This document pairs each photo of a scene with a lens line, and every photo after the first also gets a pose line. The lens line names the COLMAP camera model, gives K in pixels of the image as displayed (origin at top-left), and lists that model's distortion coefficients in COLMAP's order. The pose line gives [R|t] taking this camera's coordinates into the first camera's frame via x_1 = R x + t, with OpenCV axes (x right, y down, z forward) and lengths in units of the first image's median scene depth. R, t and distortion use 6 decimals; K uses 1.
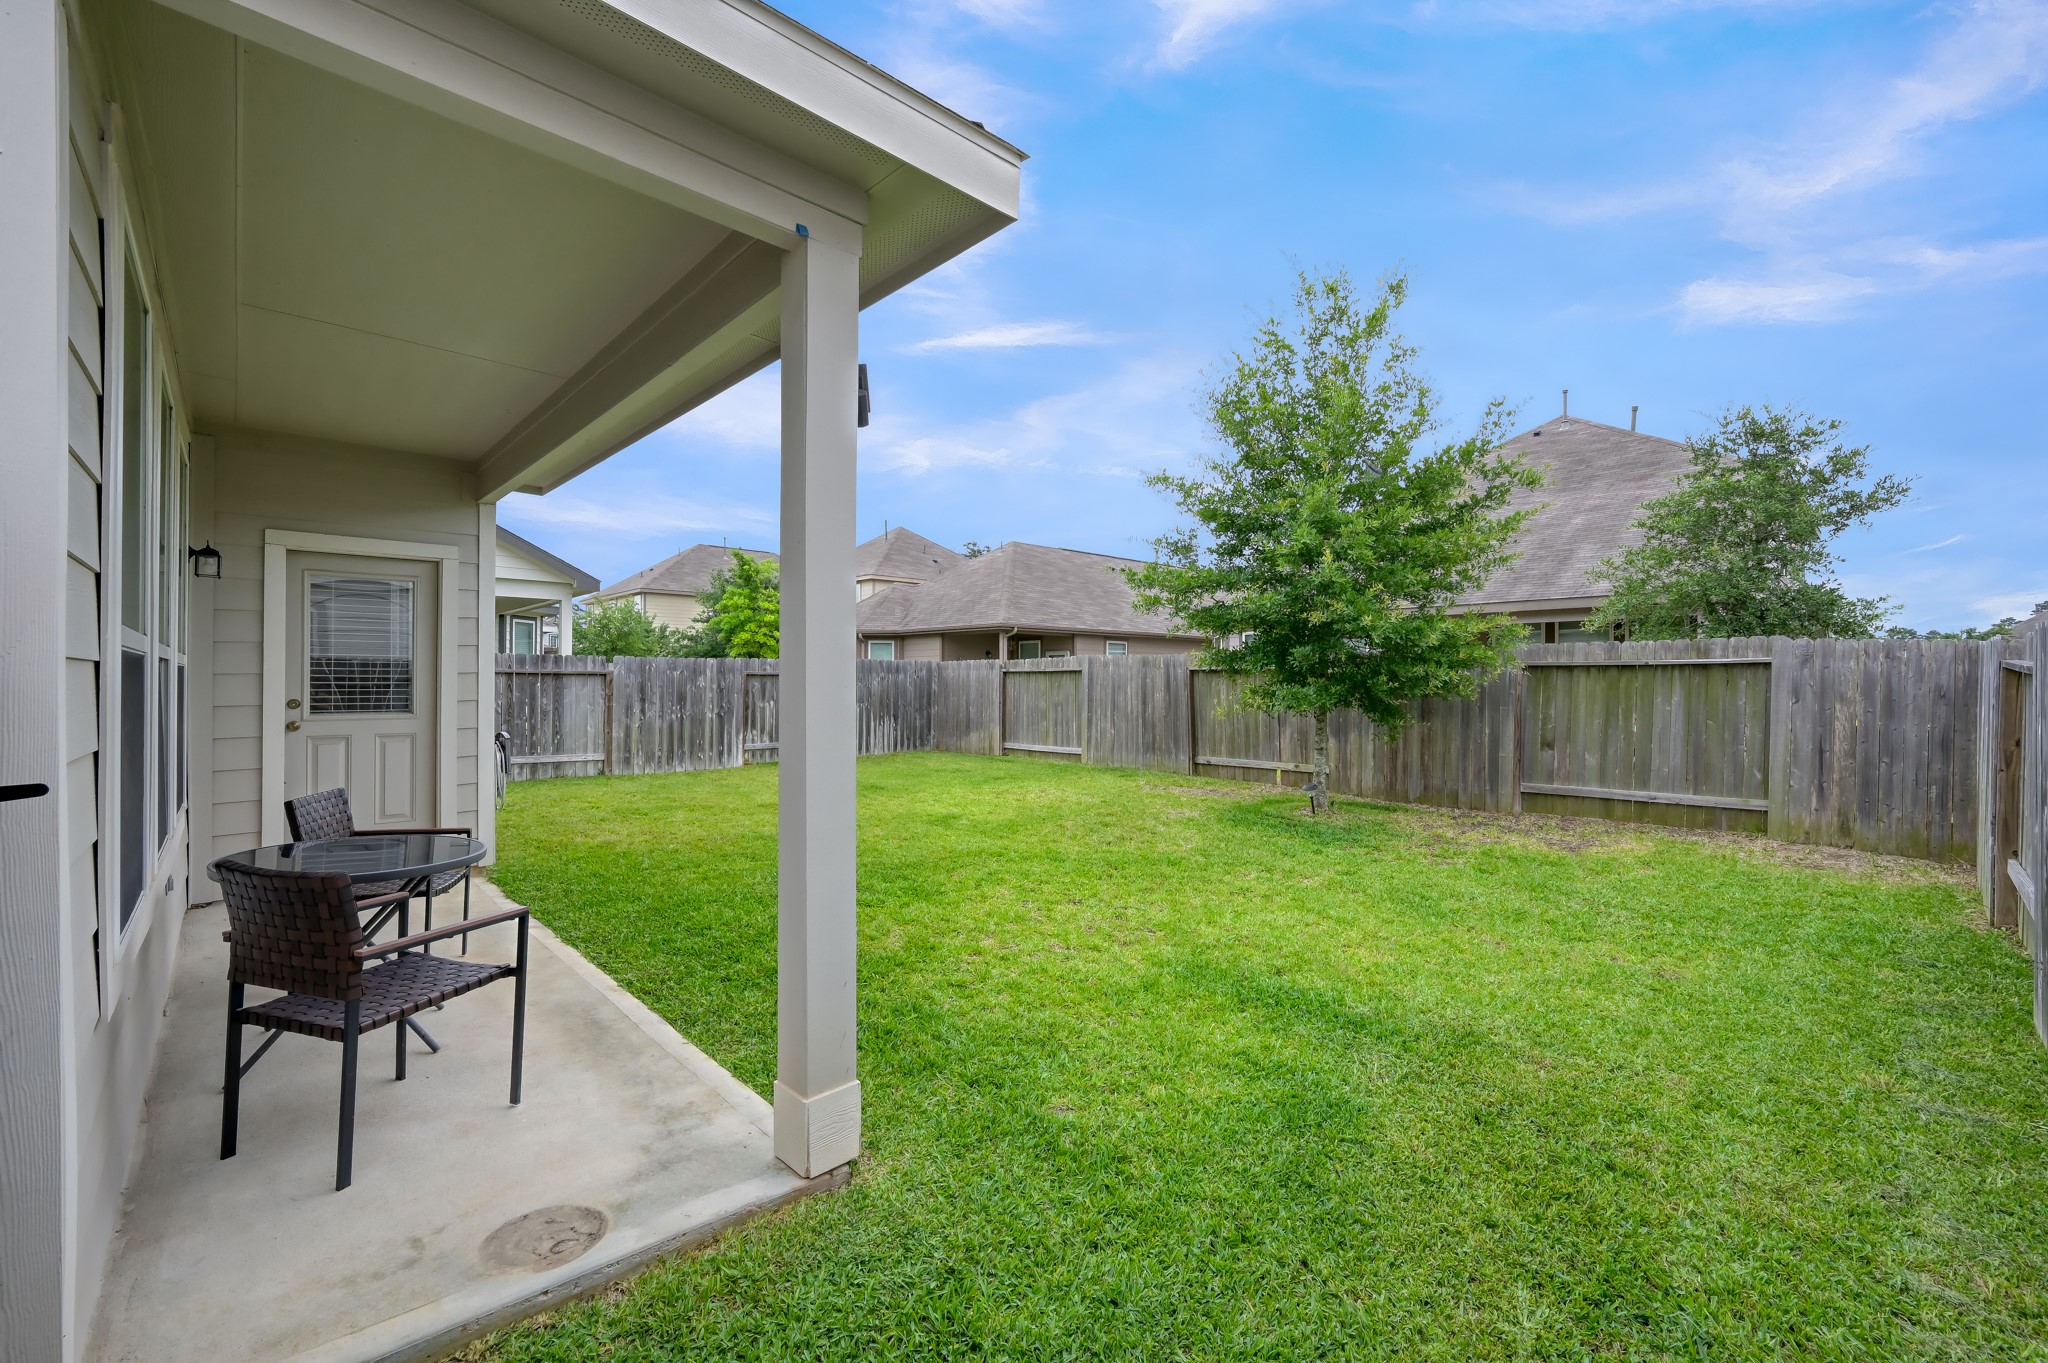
lens RADIAL K [[853.8, 0, 1025.5], [0, 853.8, 684.7], [0, 0, 1]] dist [-0.001212, 0.001338]
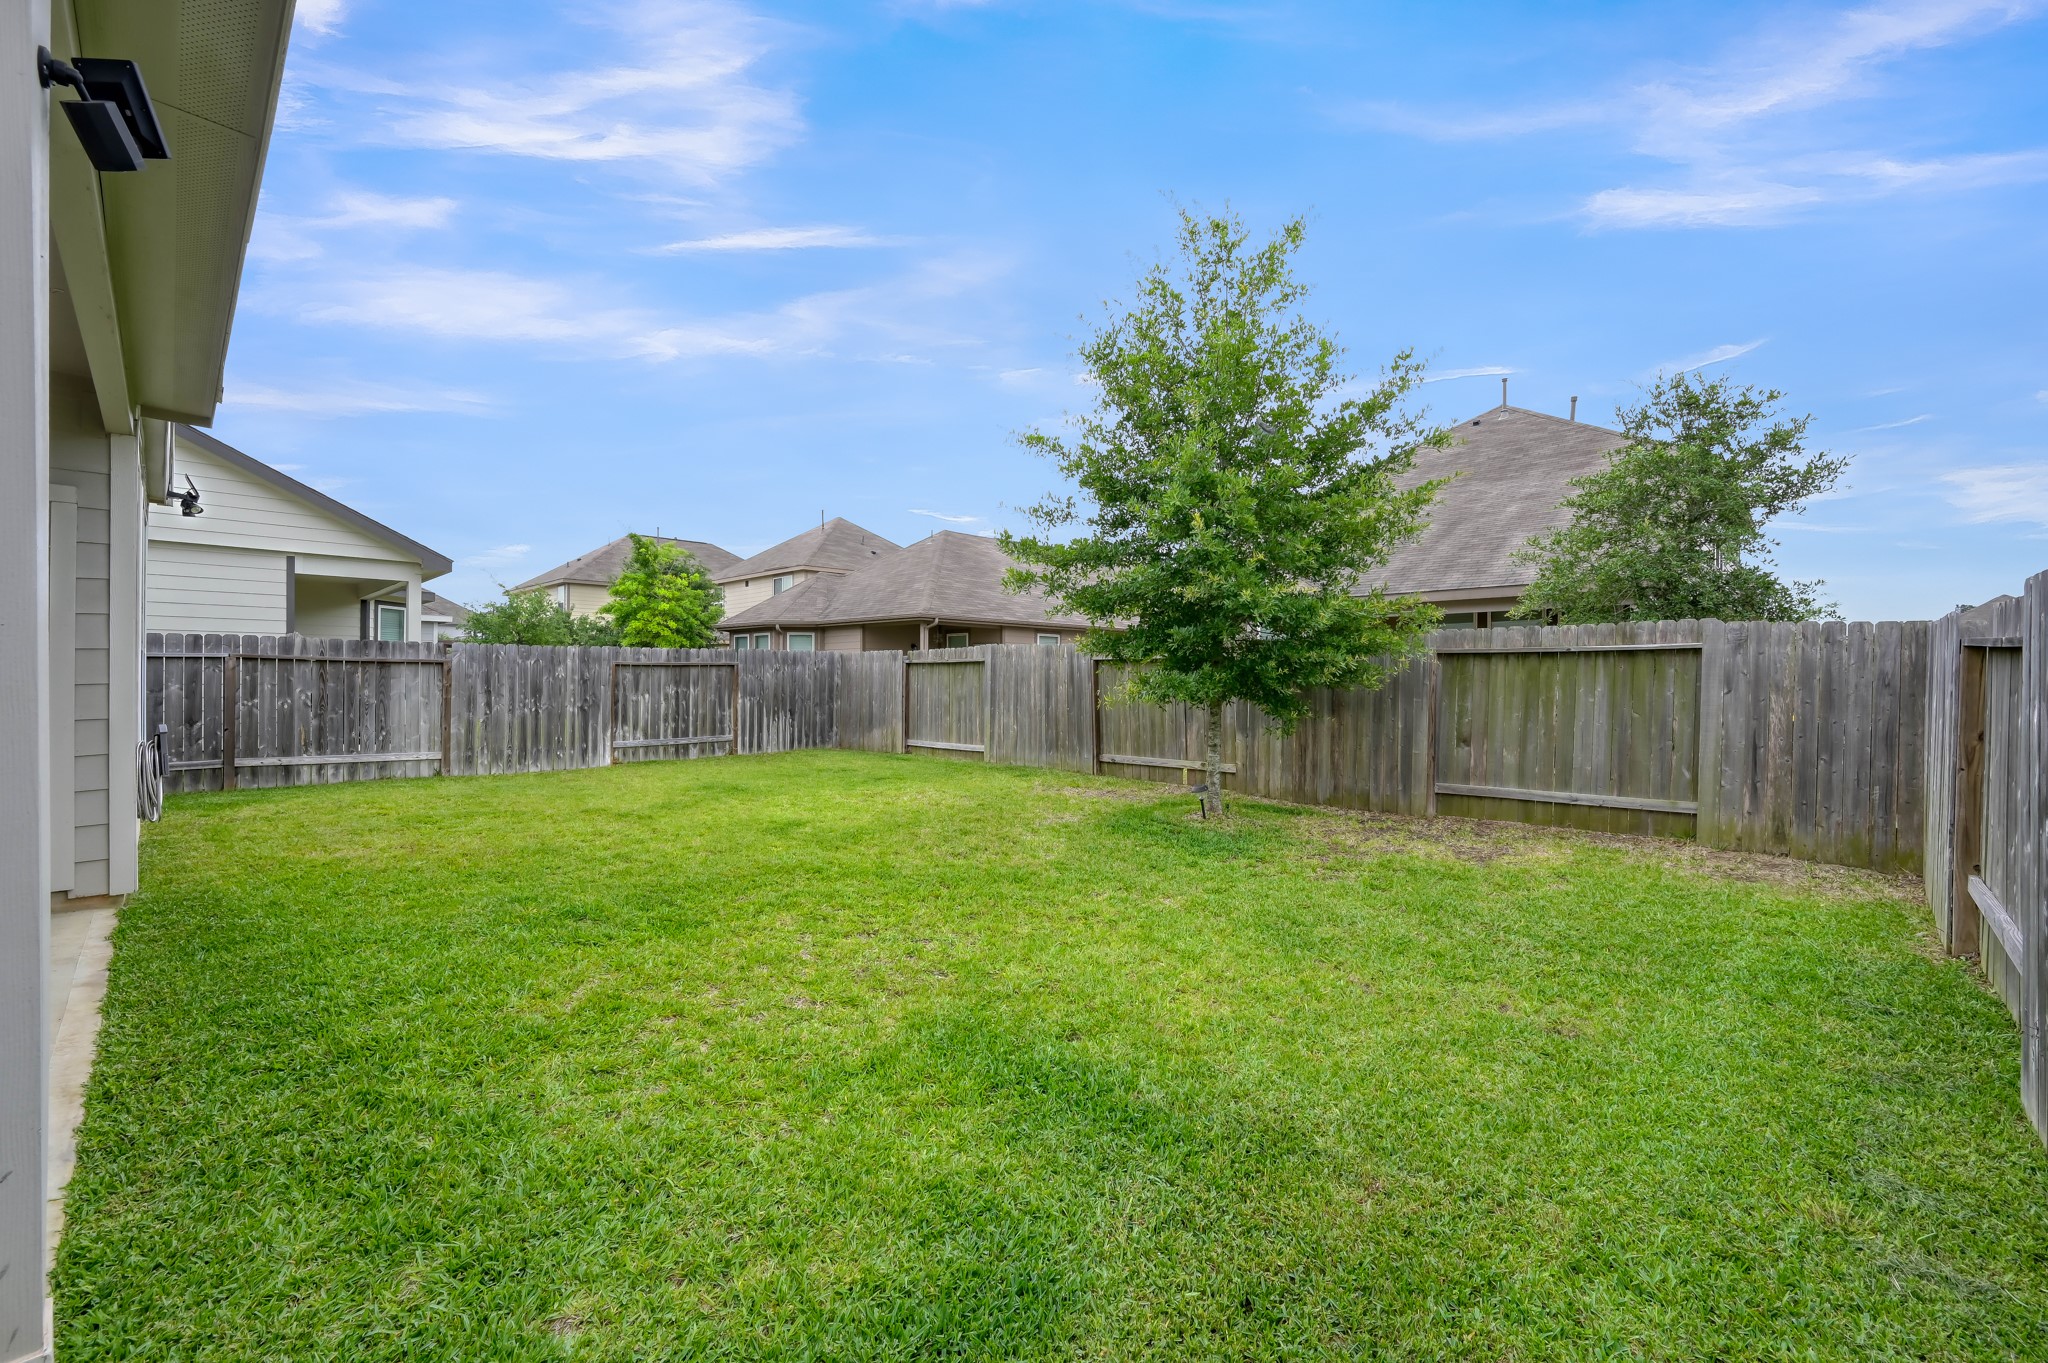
lens RADIAL K [[853.8, 0, 1021.1], [0, 853.8, 682.4], [0, 0, 1]] dist [-0.001212, 0.001338]
pose [[0.999230, 0.001810, 0.039199, 0.122903], [-0.001811, 0.999998, -0.000008, 0.010791], [-0.039199, -0.000063, 0.999231, 0.130526]]
